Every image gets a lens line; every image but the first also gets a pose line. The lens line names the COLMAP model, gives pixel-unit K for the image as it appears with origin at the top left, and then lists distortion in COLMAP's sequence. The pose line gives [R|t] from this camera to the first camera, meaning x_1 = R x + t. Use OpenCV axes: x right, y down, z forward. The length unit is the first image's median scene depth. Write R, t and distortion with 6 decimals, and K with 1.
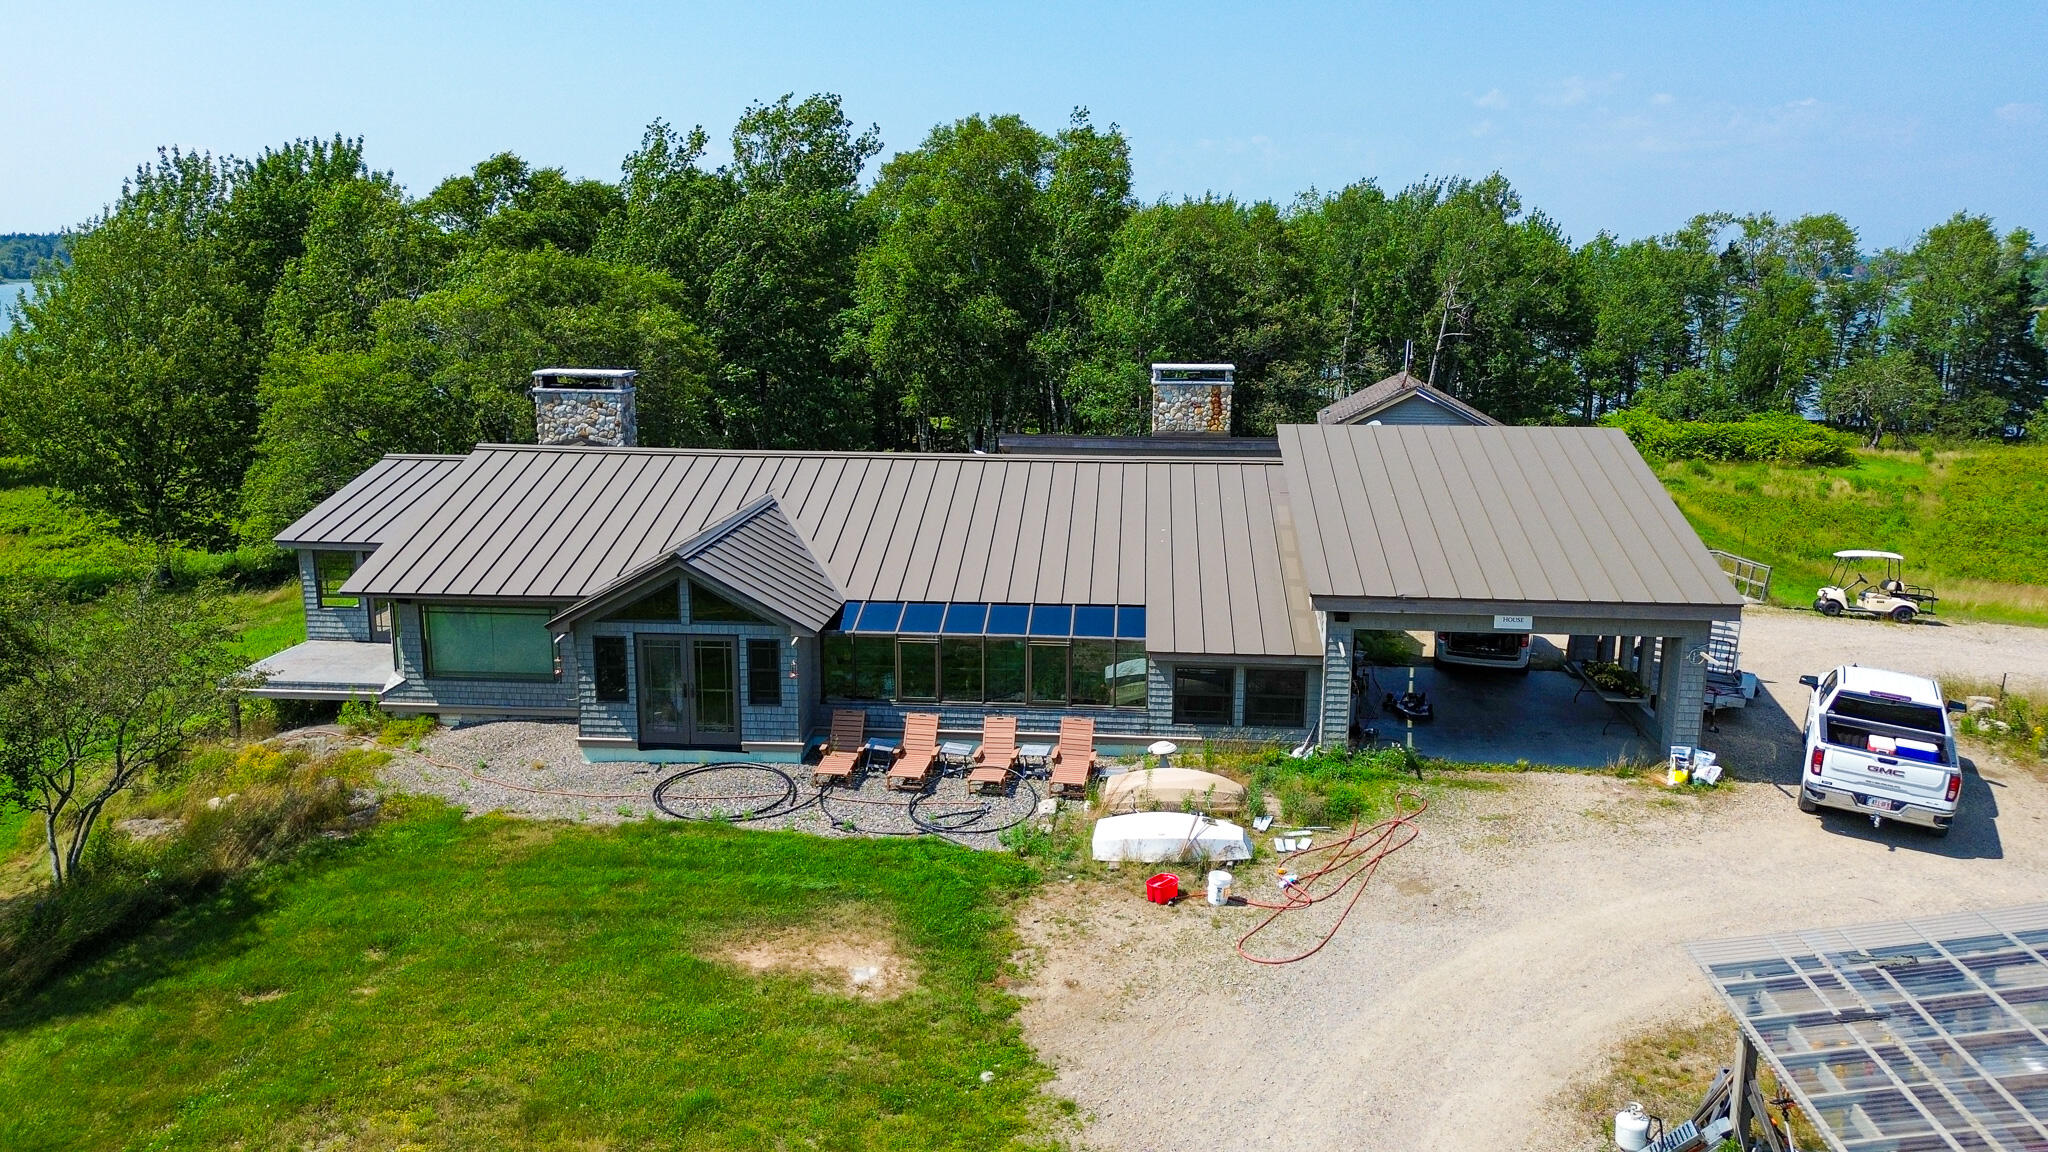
lens RADIAL K [[1446.0, 0, 1024.0], [0, 1446.0, 576.0], [0, 0, 1]] dist [0.080642, -0.084430]
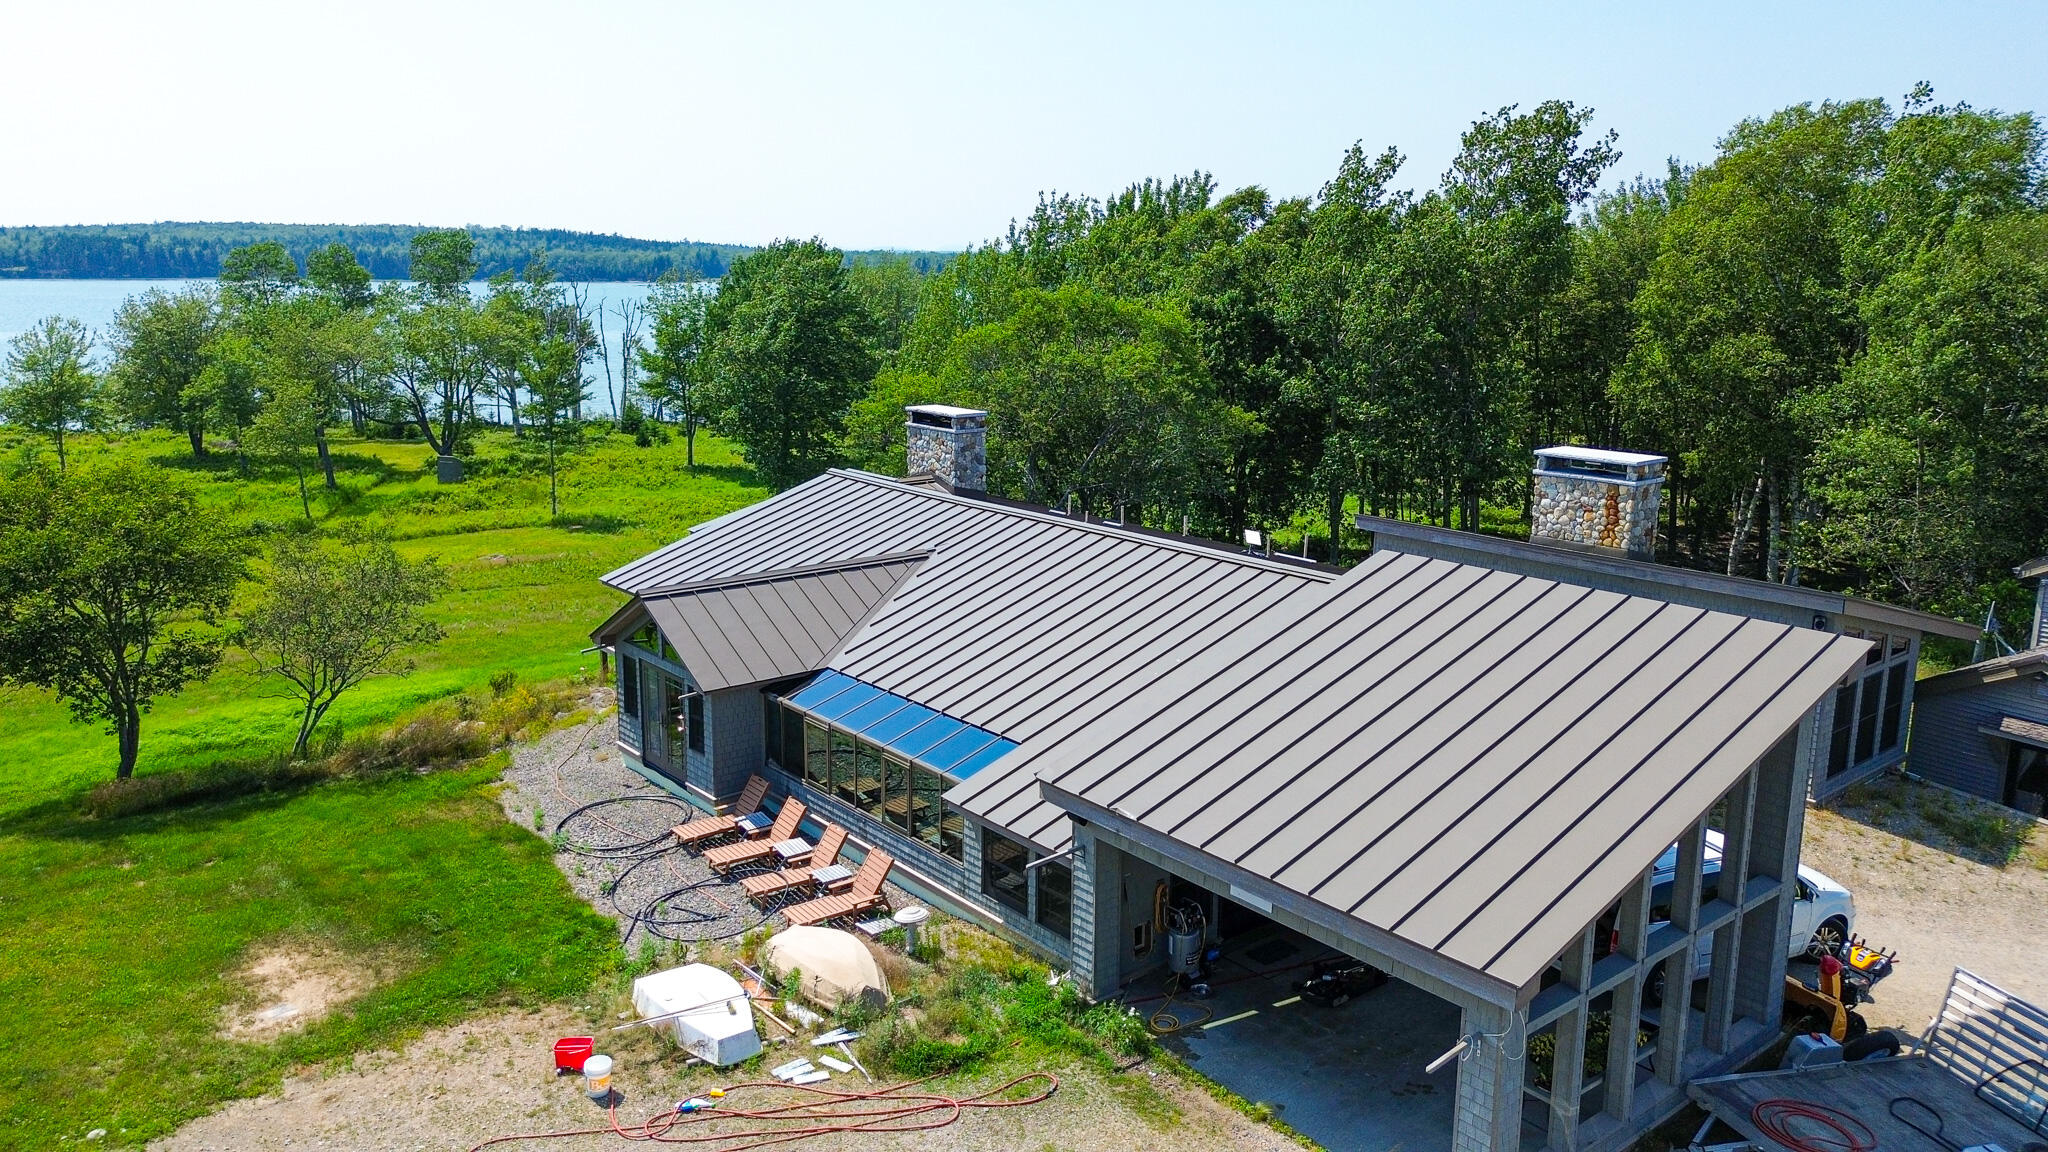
lens RADIAL K [[1452.8, 0, 1024.0], [0, 1452.8, 576.0], [0, 0, 1]] dist [0.052441, -0.053266]
pose [[0.694269, 0.151068, -0.703682, 0.742368], [-0.153316, 0.986325, 0.060482, -0.141897], [0.703196, 0.065895, 0.707936, 0.465951]]
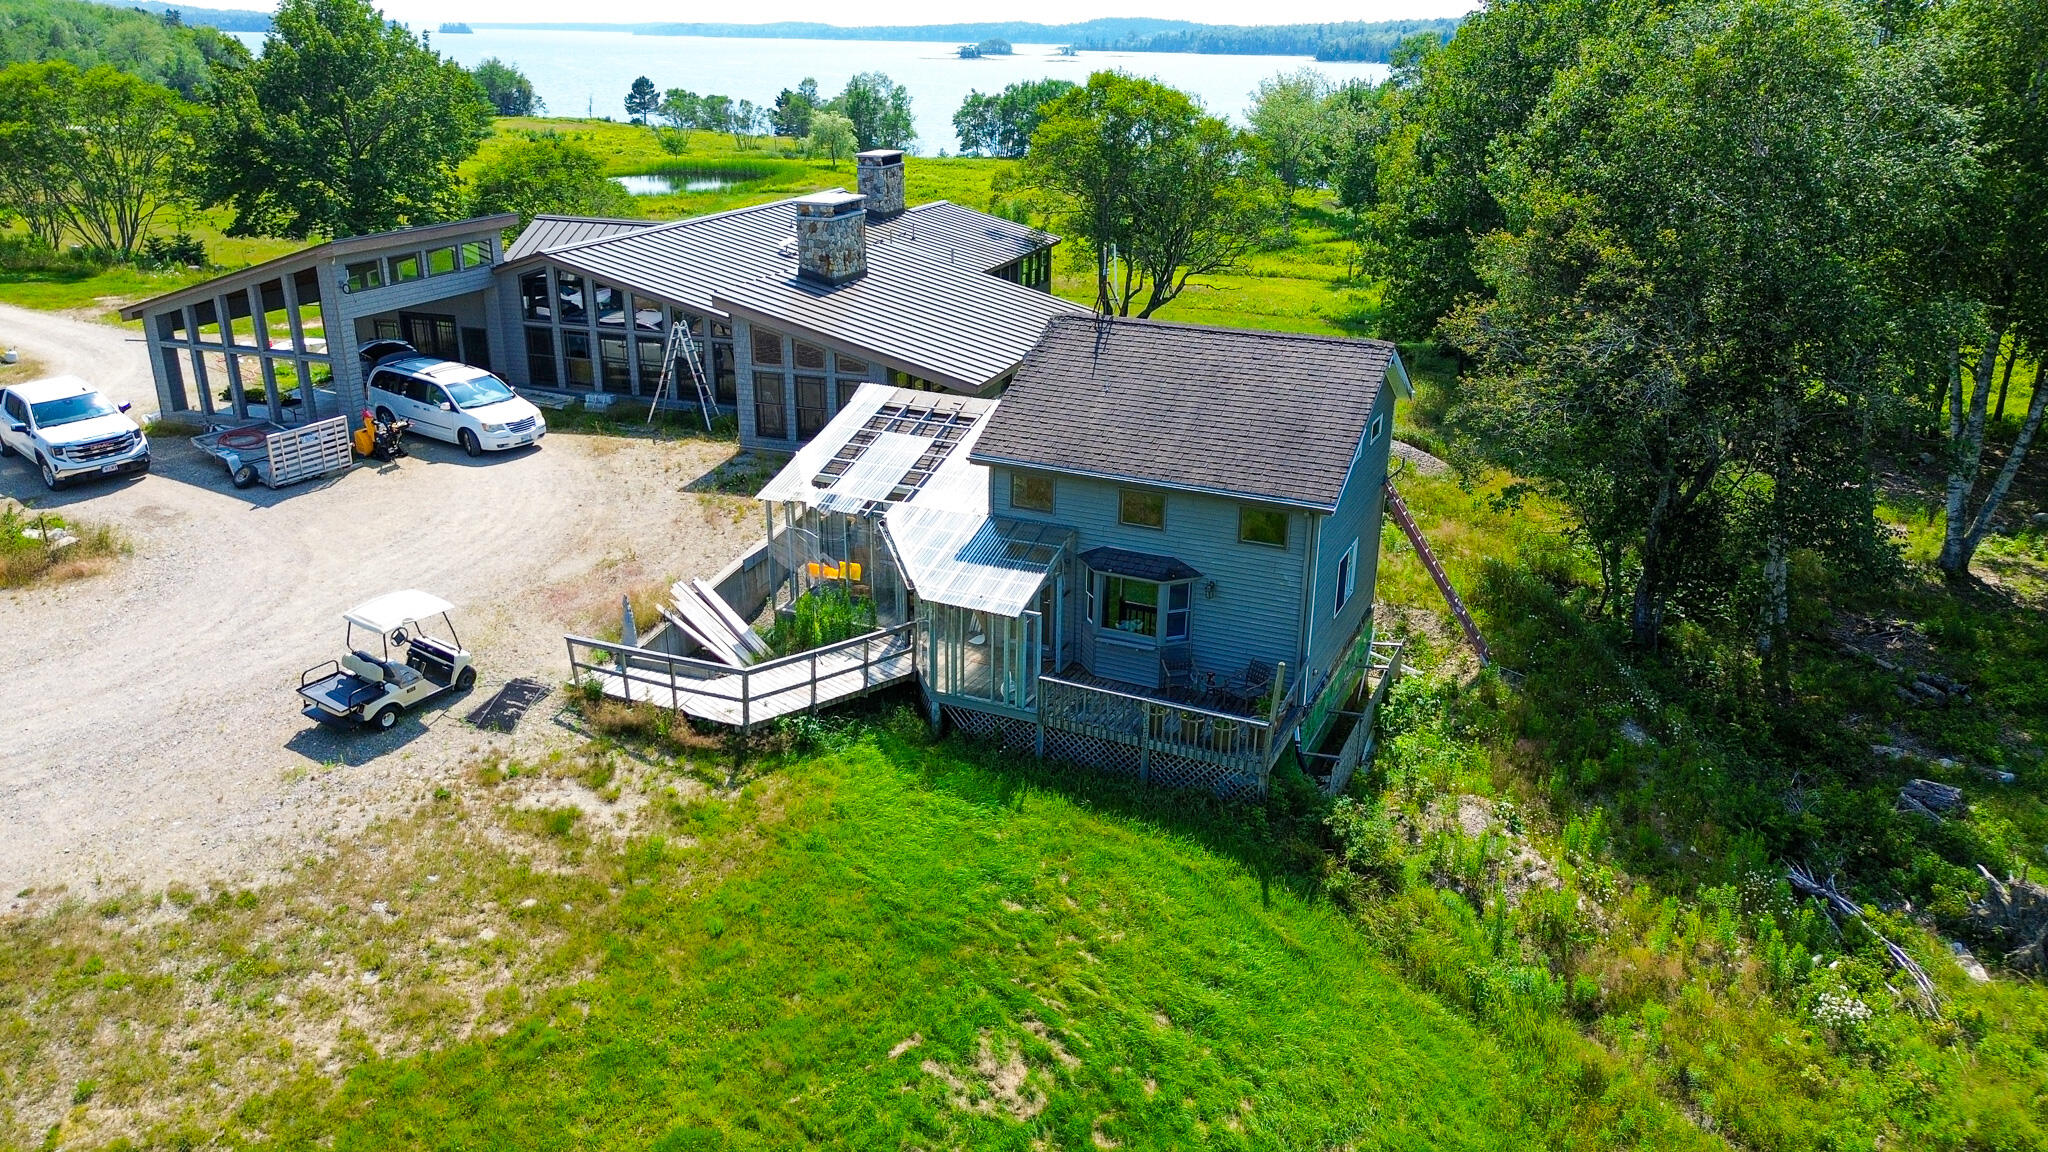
lens RADIAL K [[1452.8, 0, 1024.0], [0, 1452.8, 576.0], [0, 0, 1]] dist [0.052441, -0.053266]
pose [[-0.240722, 0.331120, -0.912366, 1.810073], [-0.216307, 0.898065, 0.383002, -0.541690], [0.946184, 0.289548, -0.144560, 2.246243]]
